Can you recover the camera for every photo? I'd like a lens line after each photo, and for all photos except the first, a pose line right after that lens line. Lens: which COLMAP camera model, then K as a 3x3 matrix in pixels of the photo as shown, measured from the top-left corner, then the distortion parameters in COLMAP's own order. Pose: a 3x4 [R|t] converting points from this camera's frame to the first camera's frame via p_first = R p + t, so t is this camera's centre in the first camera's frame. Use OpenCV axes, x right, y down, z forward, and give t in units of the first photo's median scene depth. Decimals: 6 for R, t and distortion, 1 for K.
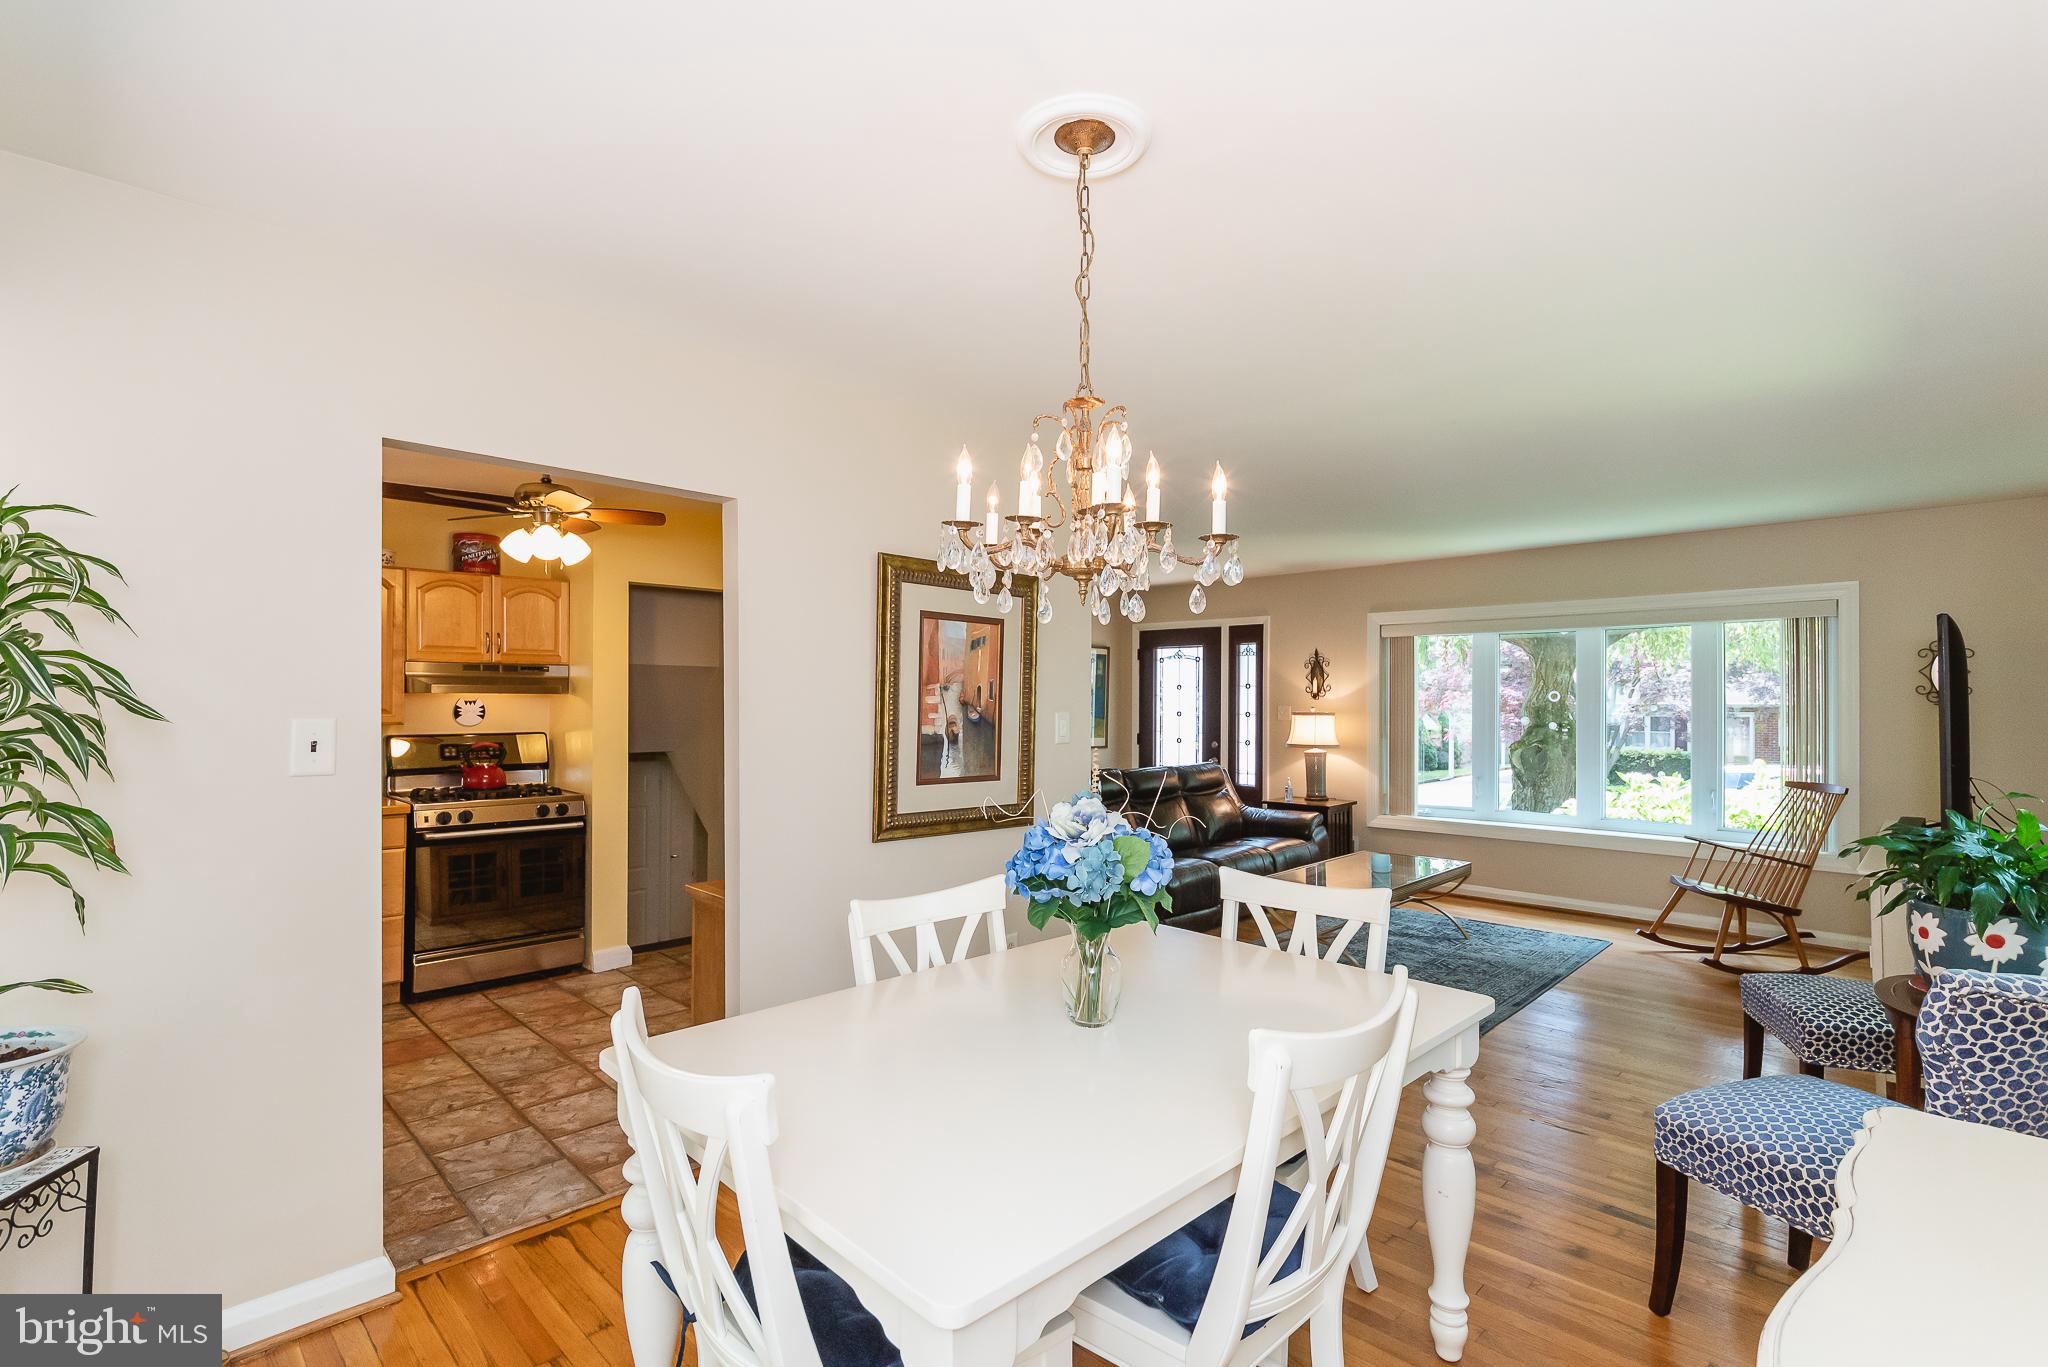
lens RADIAL K [[989.8, 0, 1007.6], [0, 989.8, 687.6], [0, 0, 1]] dist [-0.021995, 0.000266]
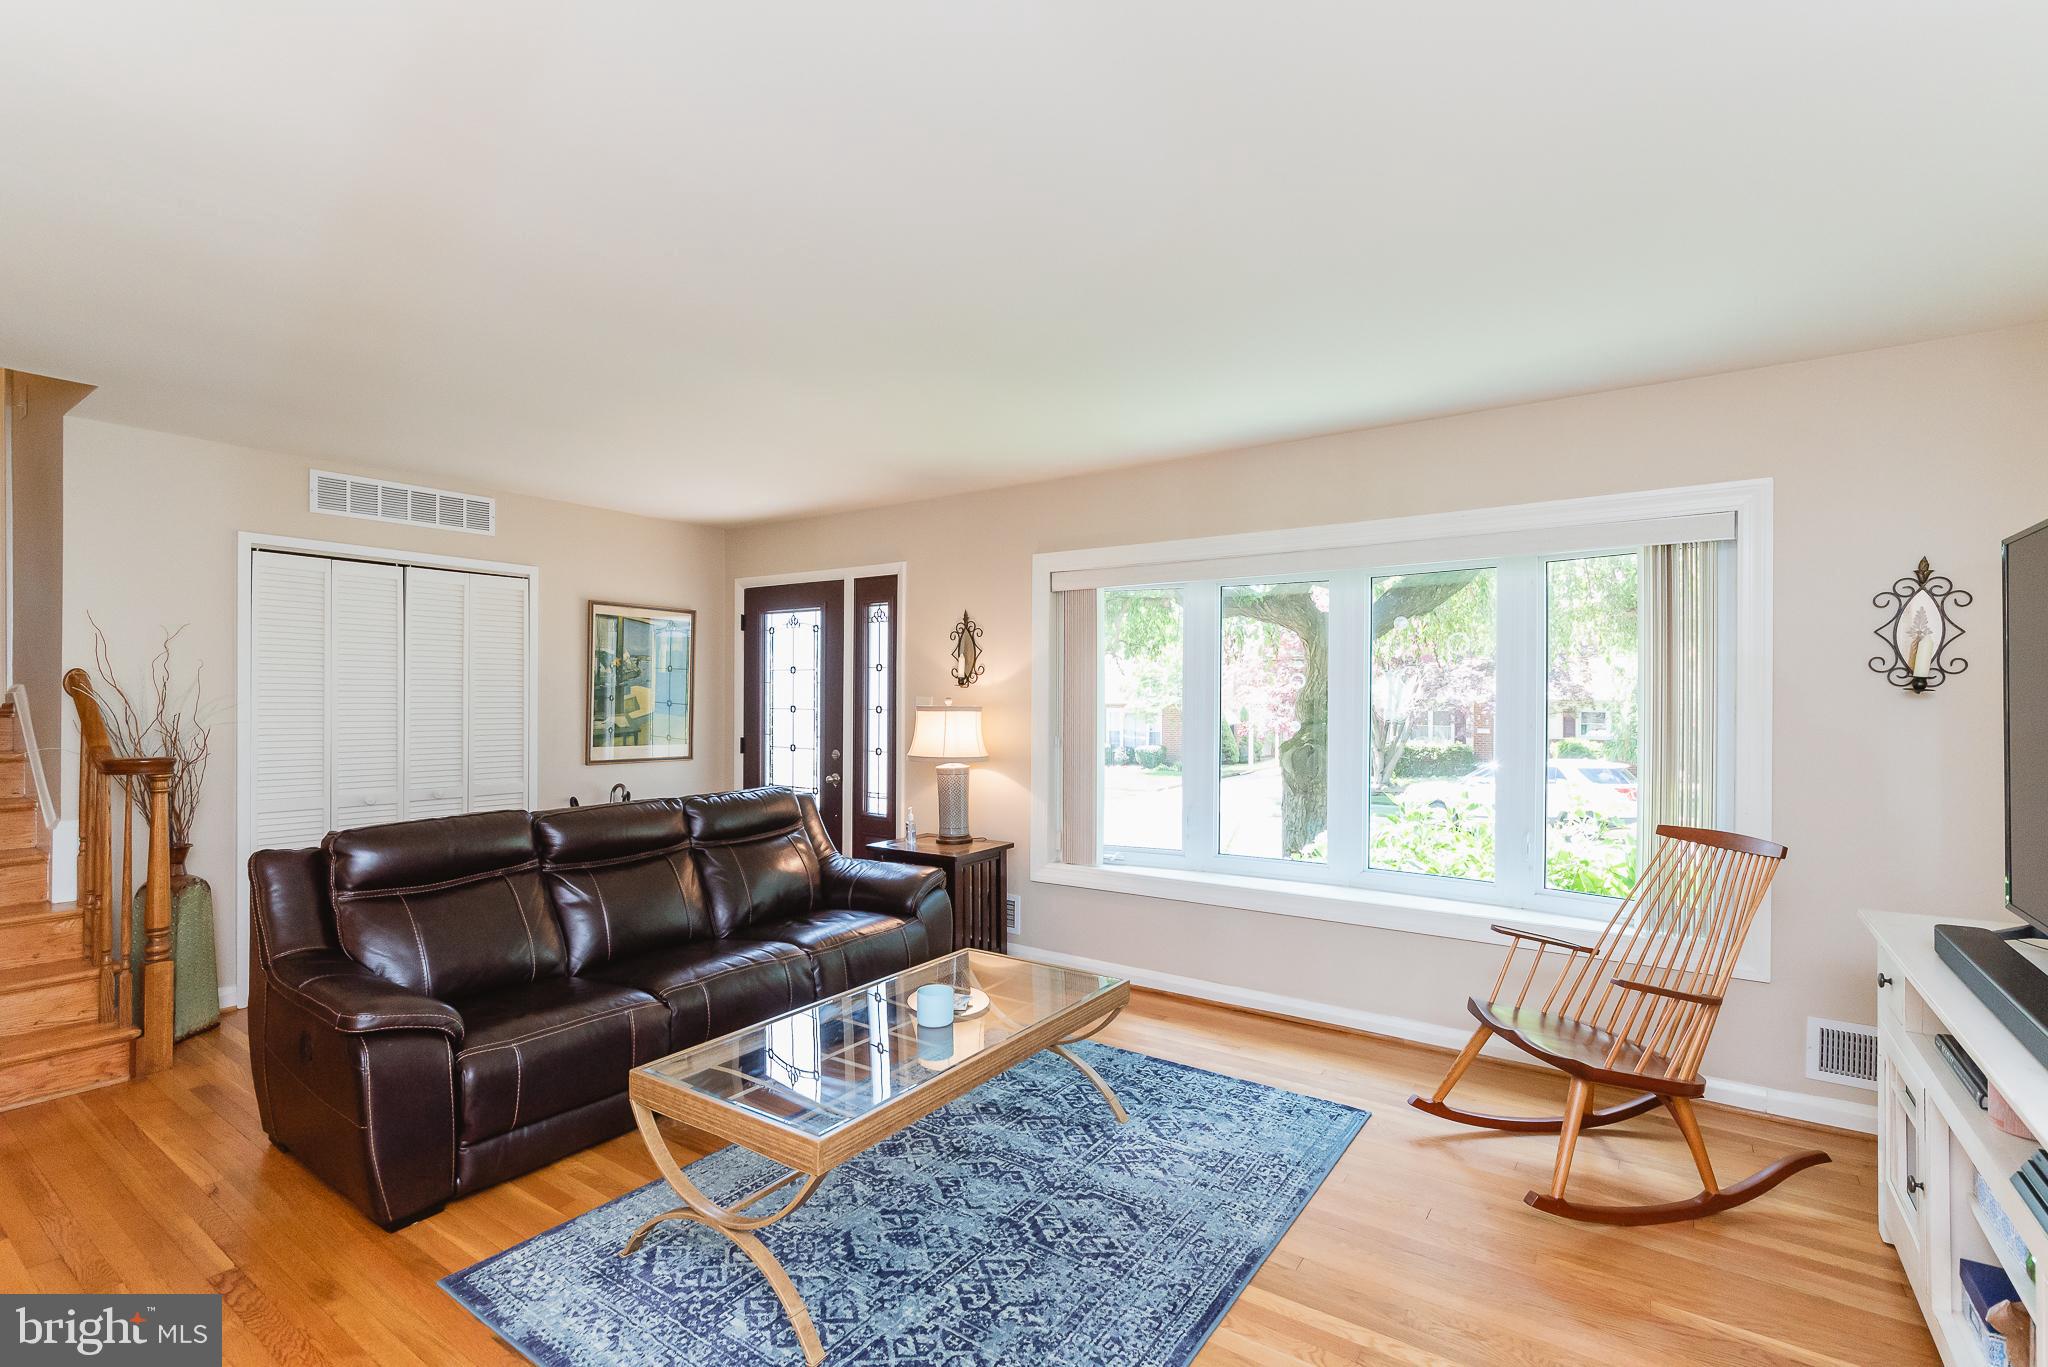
lens RADIAL K [[916.5, 0, 1030.6], [0, 916.5, 692.5], [0, 0, 1]] dist [0.002972, 0.000247]
pose [[0.986116, 0.000089, 0.166058, 0.244004], [-0.001353, 0.999971, 0.007500, 0.010706], [-0.166052, -0.007621, 0.986087, 0.373471]]
